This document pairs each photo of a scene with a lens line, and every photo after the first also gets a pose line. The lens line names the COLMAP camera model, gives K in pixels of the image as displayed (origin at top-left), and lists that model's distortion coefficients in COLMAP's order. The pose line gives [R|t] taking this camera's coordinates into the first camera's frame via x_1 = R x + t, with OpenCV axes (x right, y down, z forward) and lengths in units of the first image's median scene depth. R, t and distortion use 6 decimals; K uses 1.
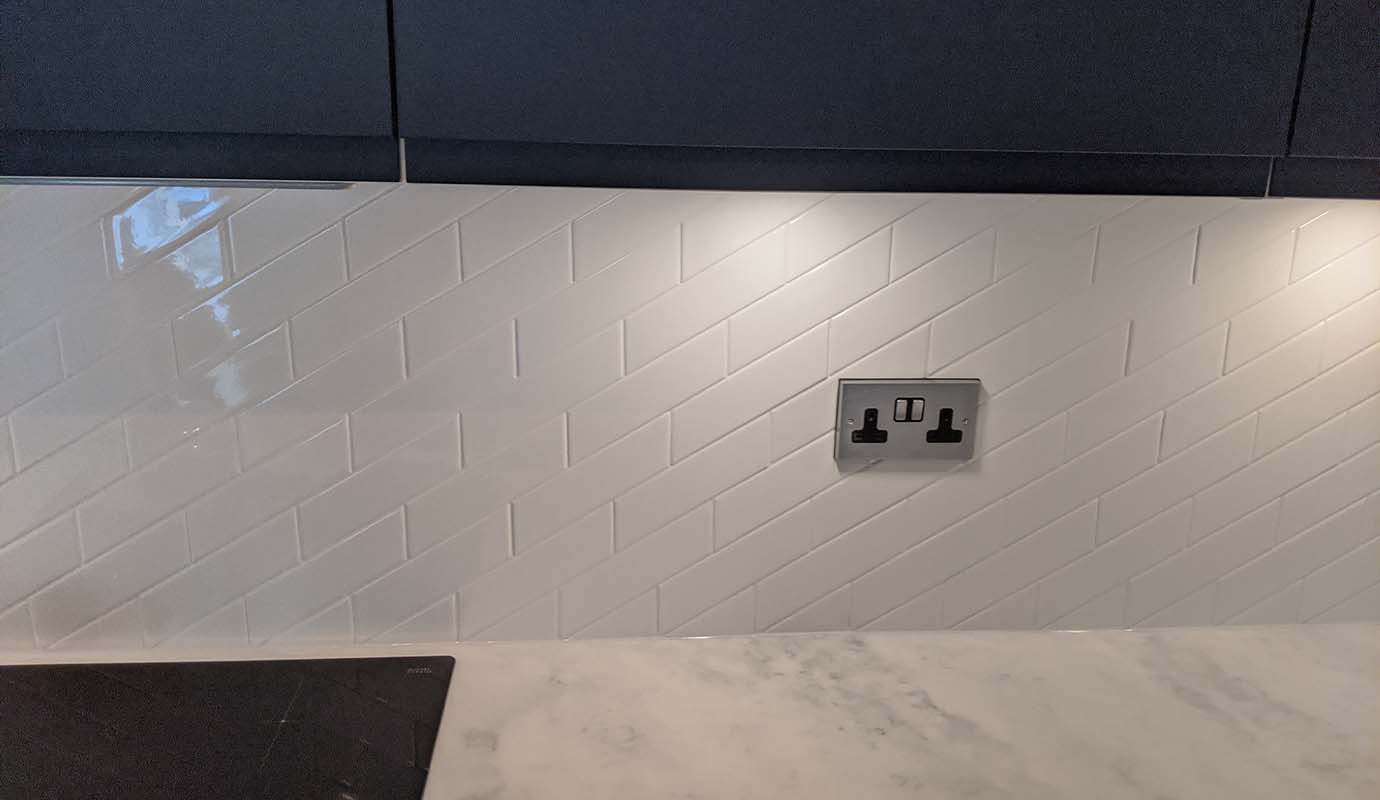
lens RADIAL K [[1090.9, 0, 690.0], [0, 1090.9, 400.0], [0, 0, 1]] dist [0.102035, -0.167983]
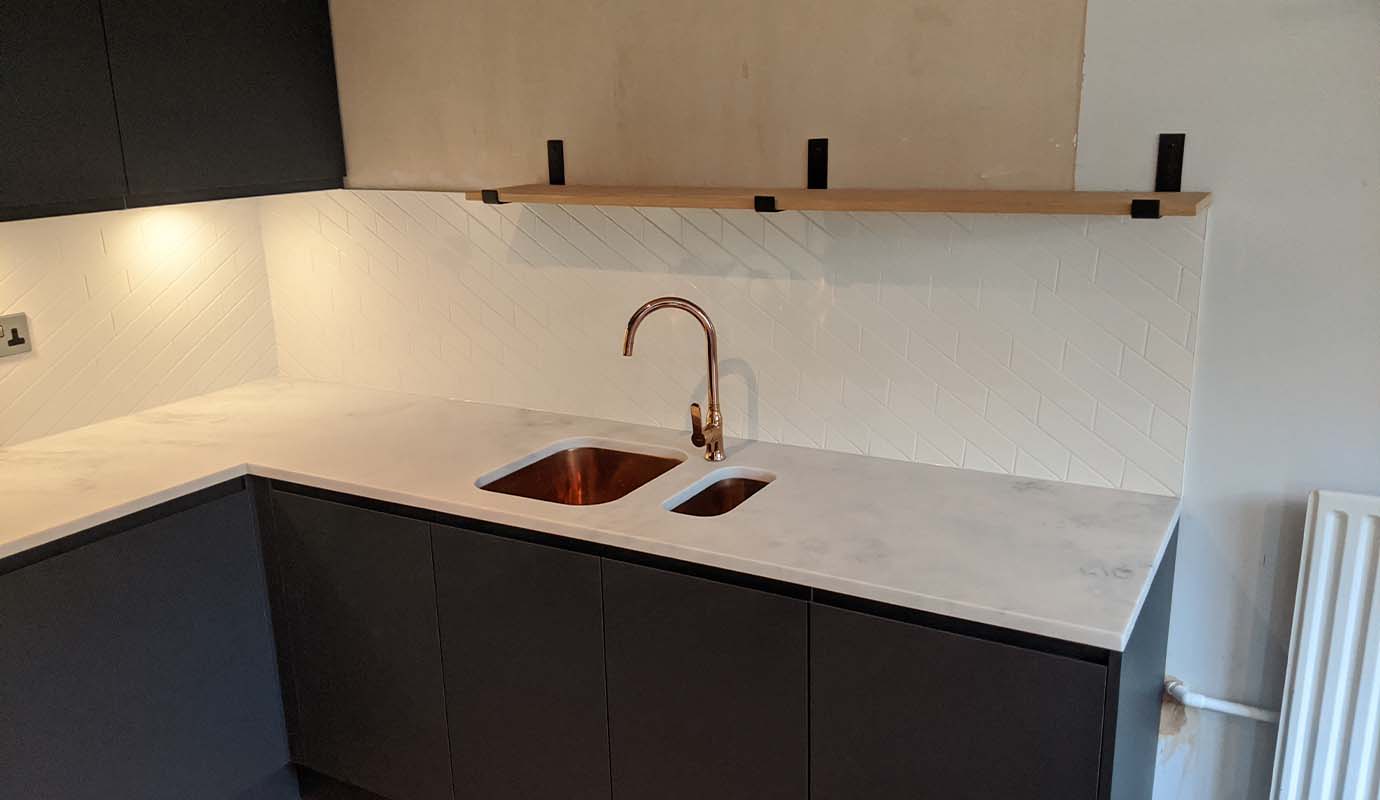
lens RADIAL K [[1090.9, 0, 690.0], [0, 1090.9, 400.0], [0, 0, 1]] dist [0.102035, -0.167983]
pose [[0.581131, -0.257155, 0.772113, -0.691035], [0.239209, 0.960827, 0.139966, 0.152929], [-0.777860, 0.103357, 0.619880, -1.321859]]
